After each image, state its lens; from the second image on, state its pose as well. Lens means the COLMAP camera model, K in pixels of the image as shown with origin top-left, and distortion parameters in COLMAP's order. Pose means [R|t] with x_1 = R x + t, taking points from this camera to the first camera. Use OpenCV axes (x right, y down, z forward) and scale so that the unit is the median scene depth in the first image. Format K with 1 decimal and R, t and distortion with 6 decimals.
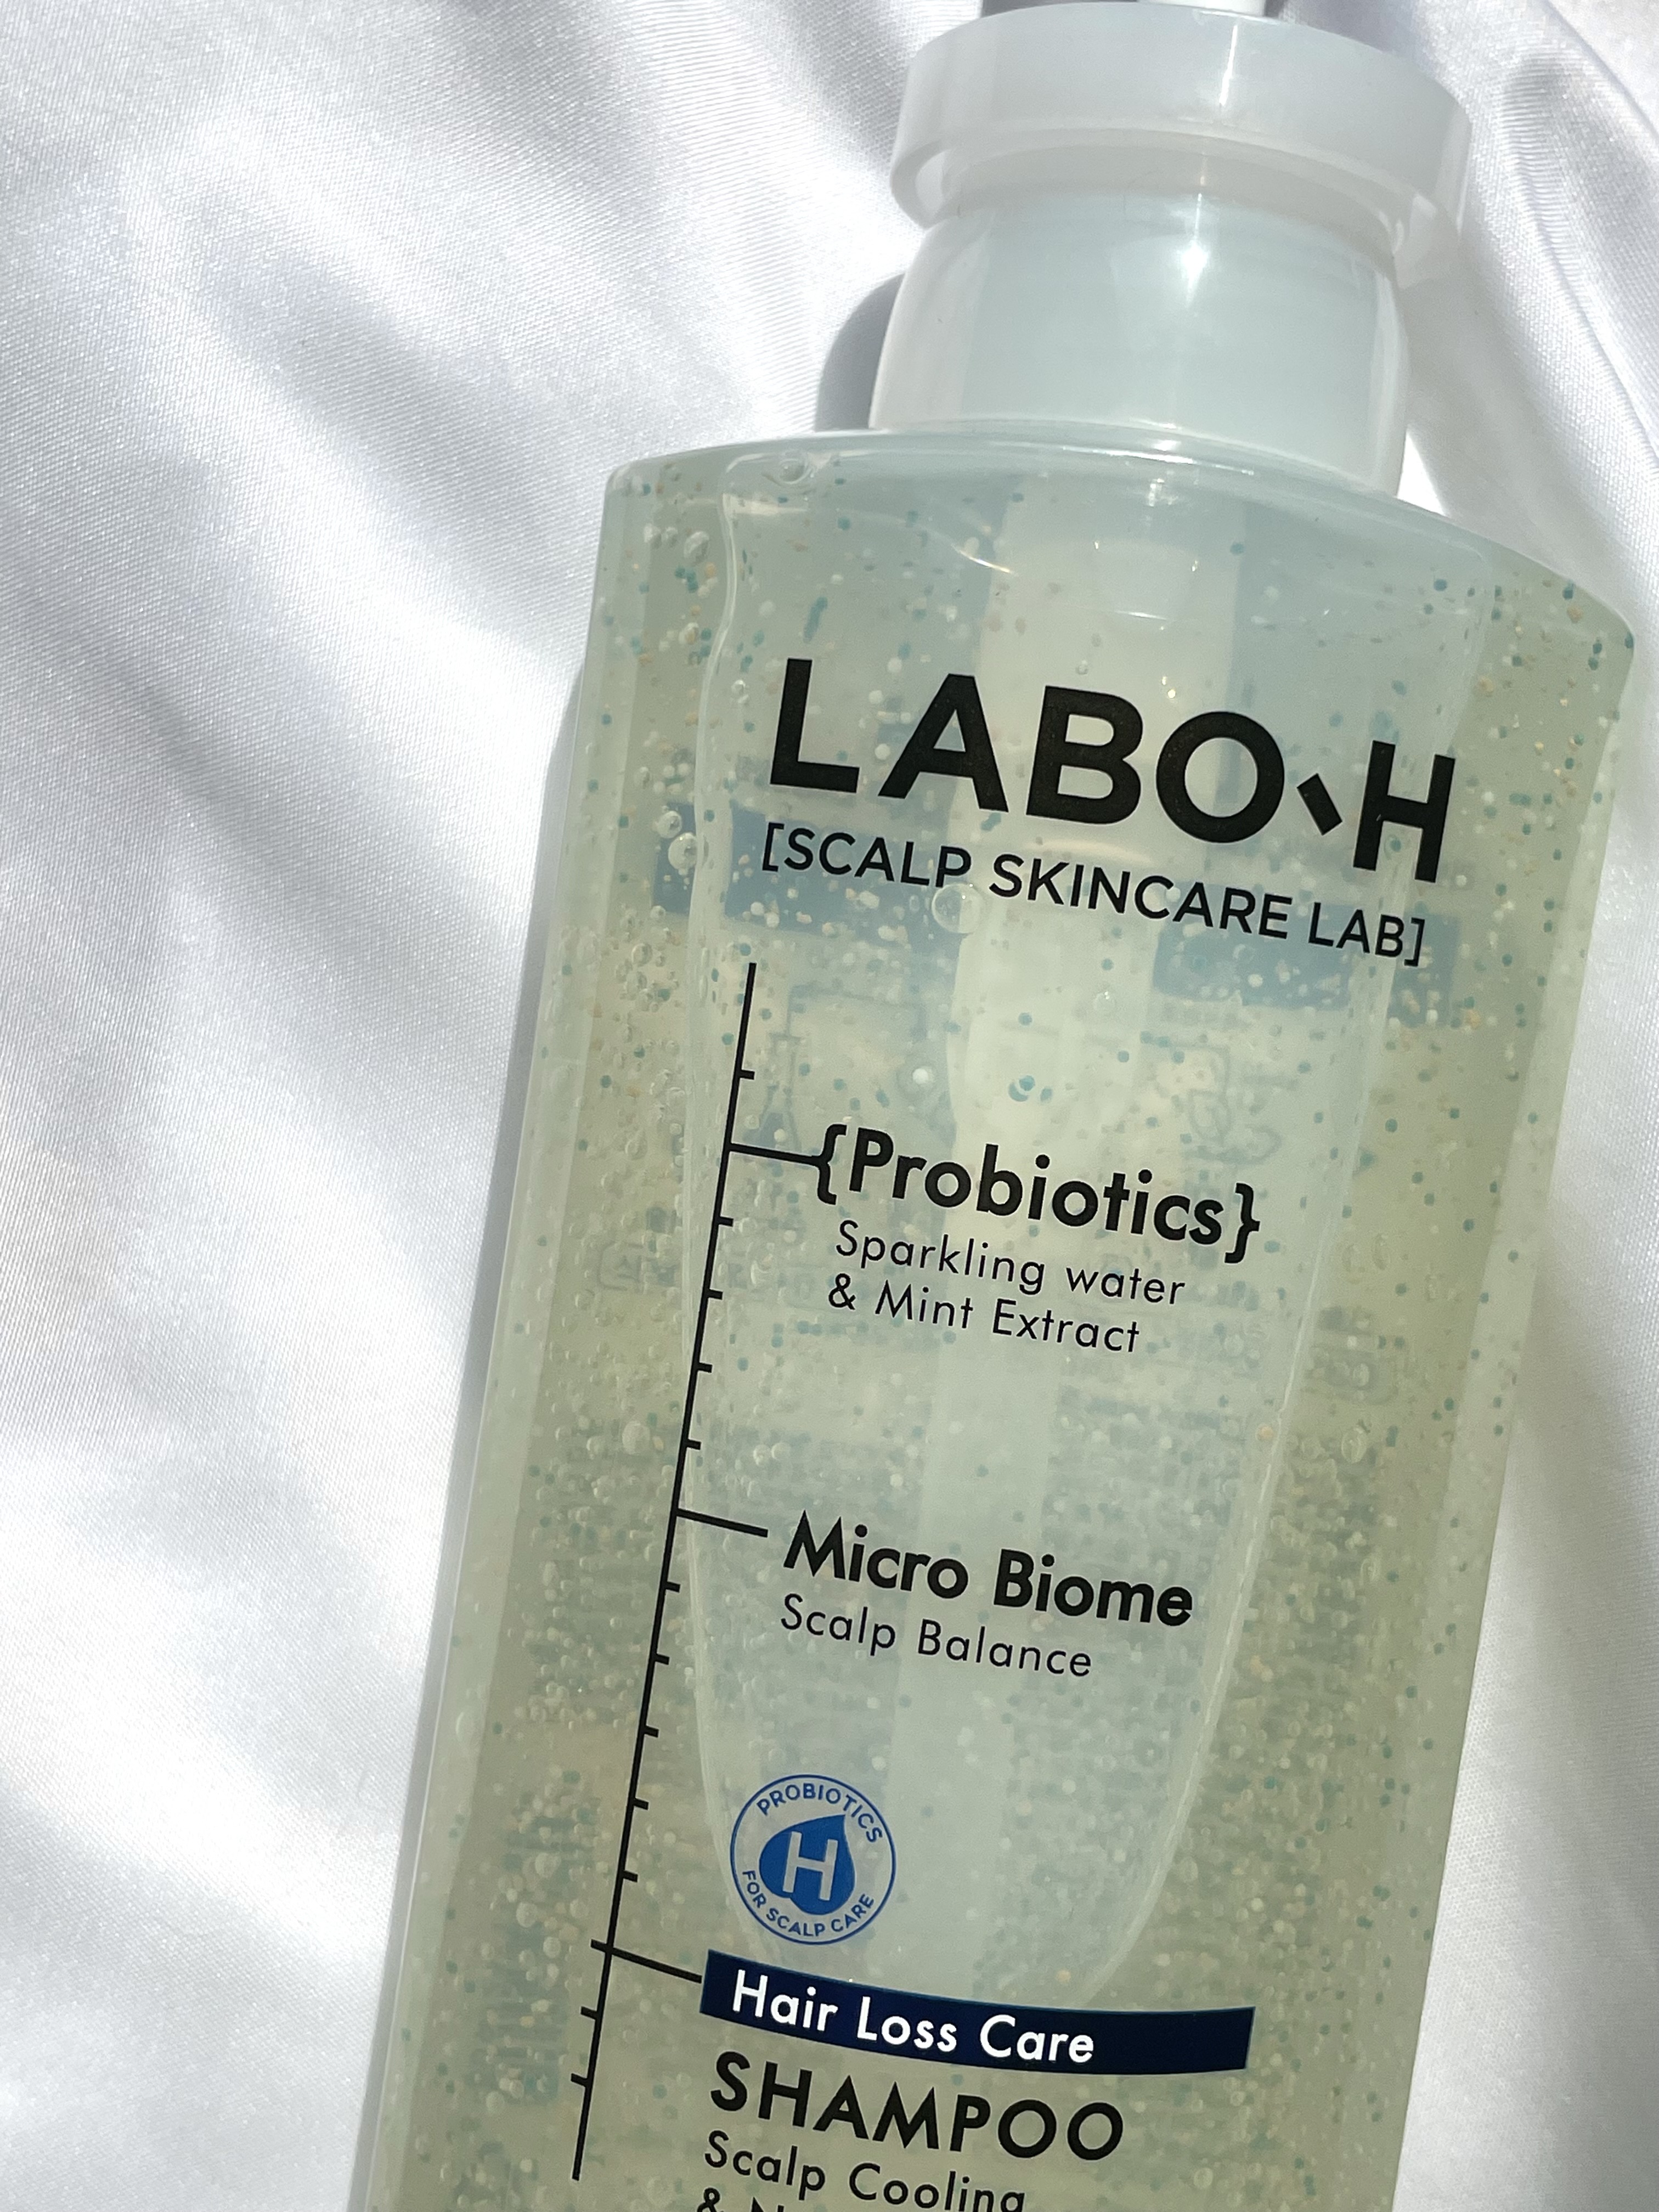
lens RADIAL K [[2605.9, 0, 829.5], [0, 2605.9, 1106.0], [0, 0, 1]] dist [0.122974, -0.355370]
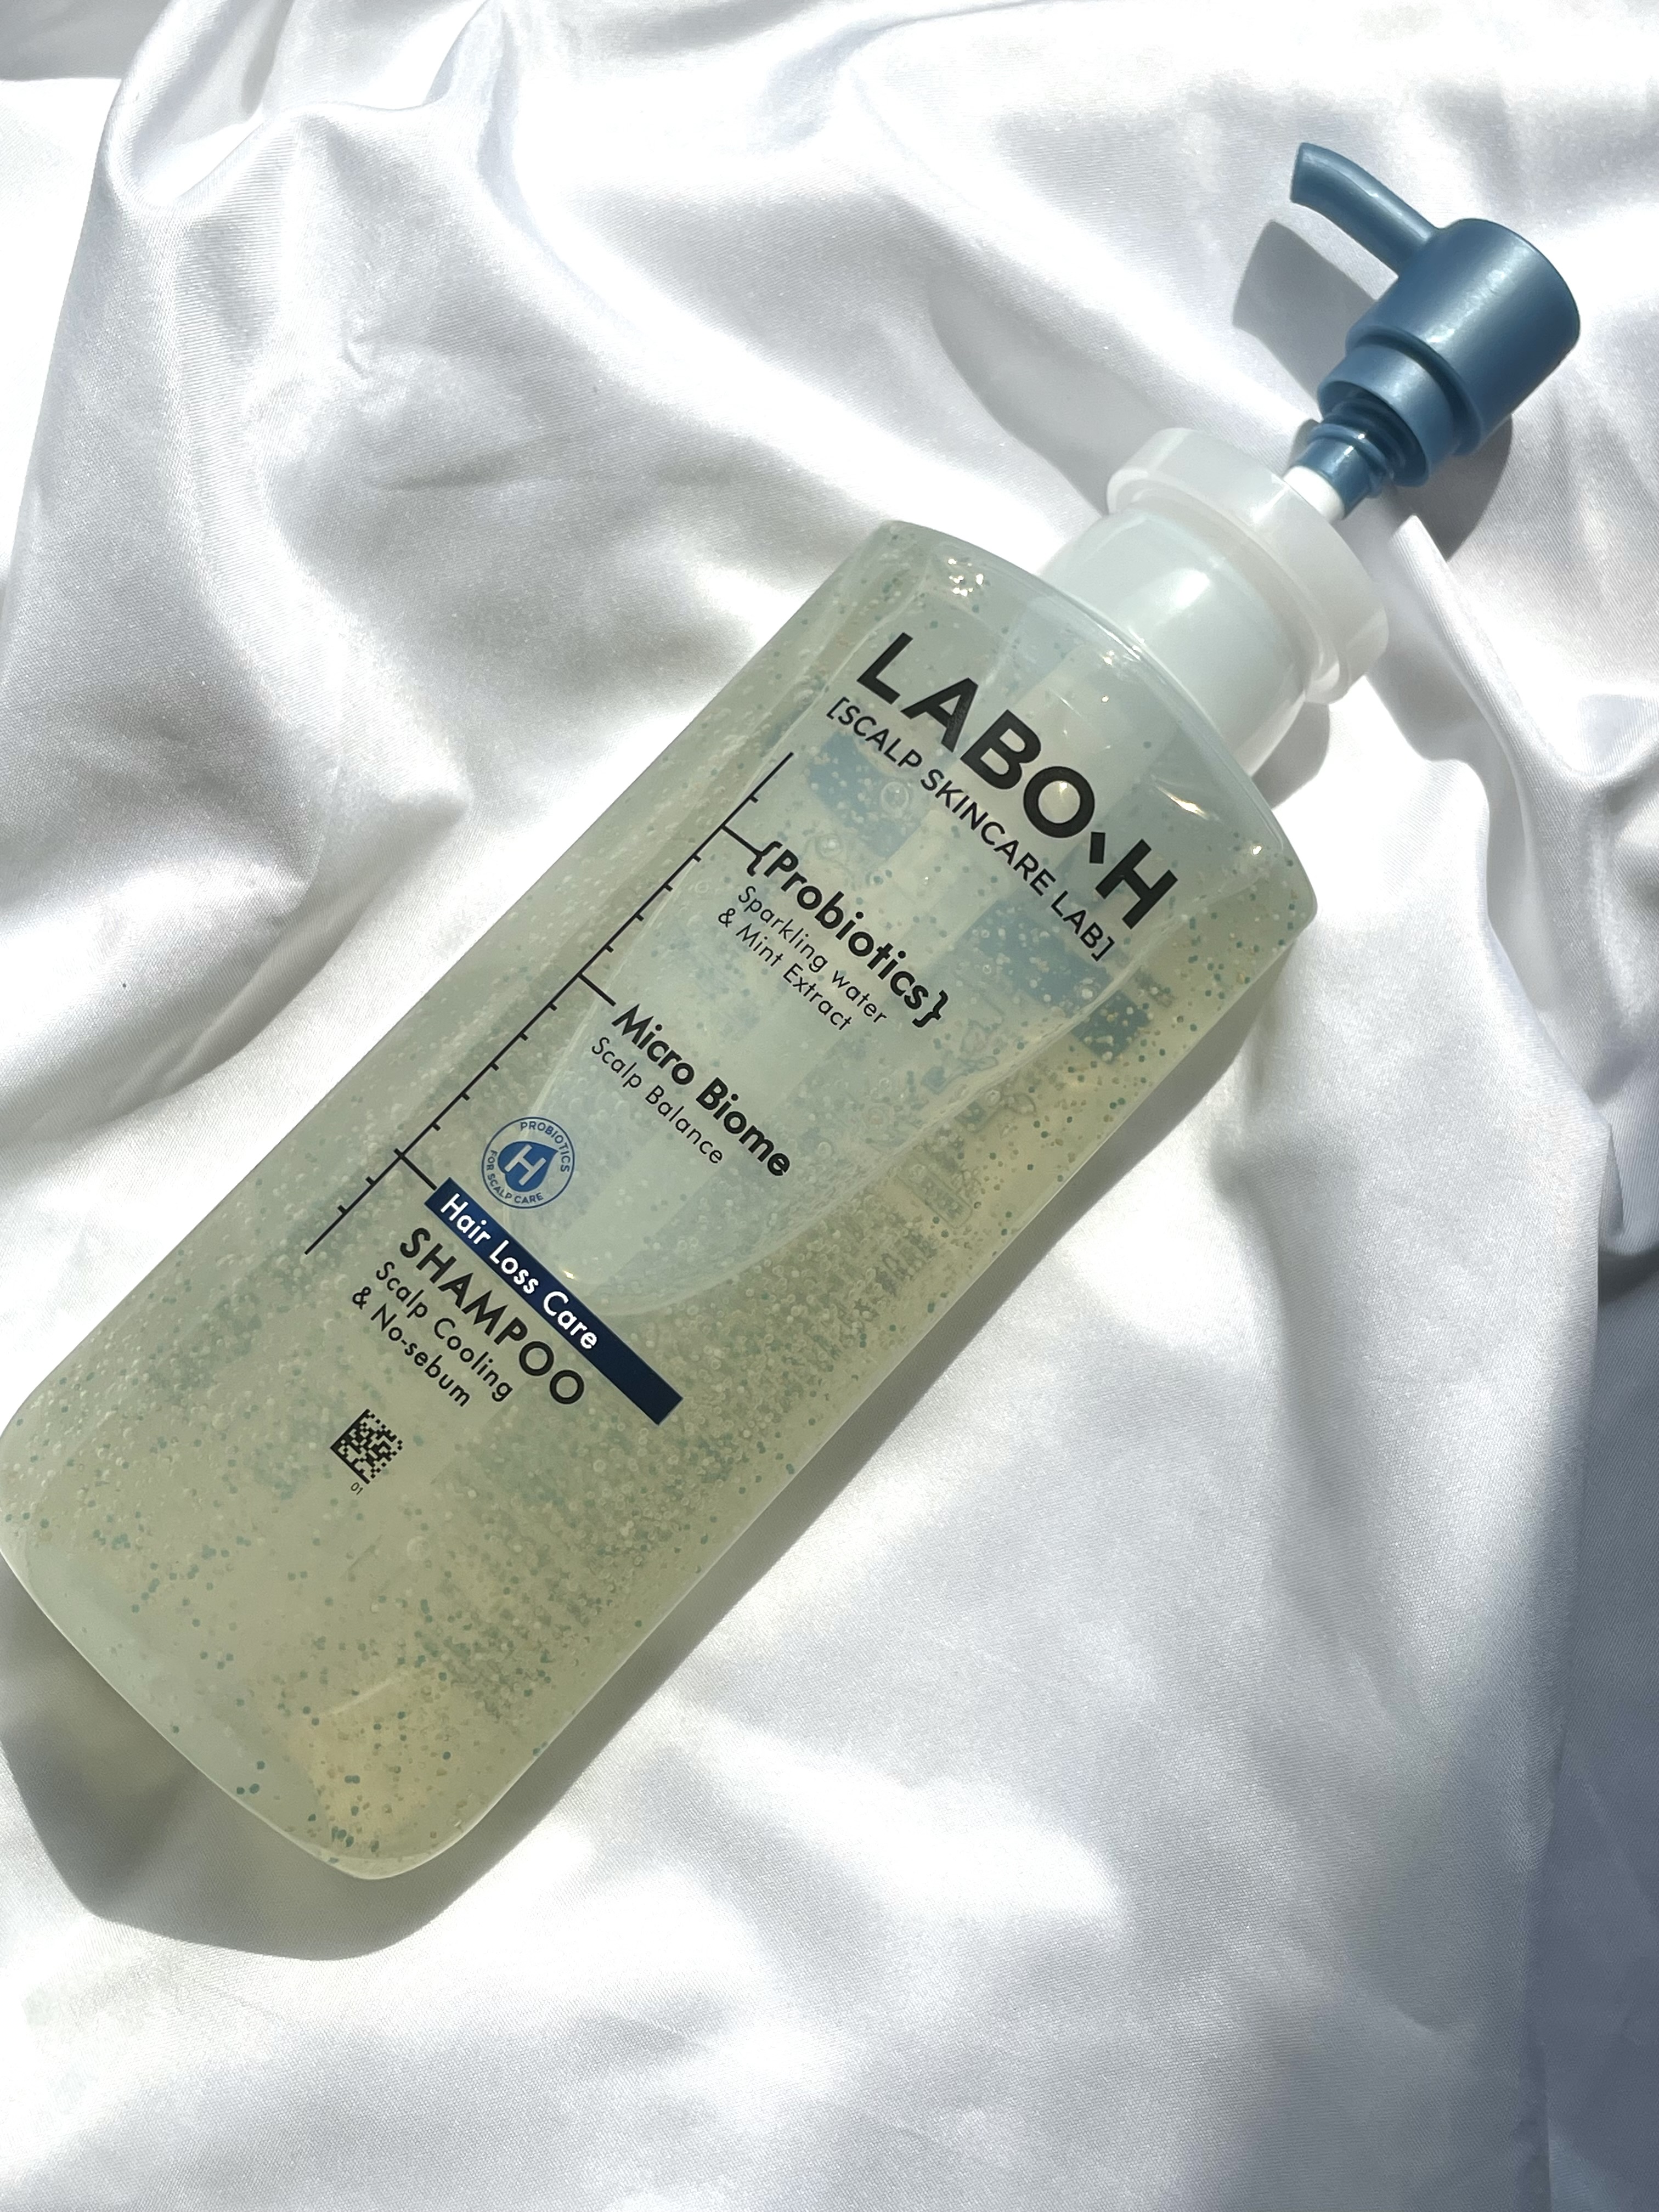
lens RADIAL K [[2605.9, 0, 829.5], [0, 2605.9, 1106.0], [0, 0, 1]] dist [0.122974, -0.355370]
pose [[0.820561, 0.558509, -0.121441, 0.353417], [-0.571559, 0.801689, -0.174971, 0.449645], [-0.000365, 0.212985, 0.977055, -0.728000]]
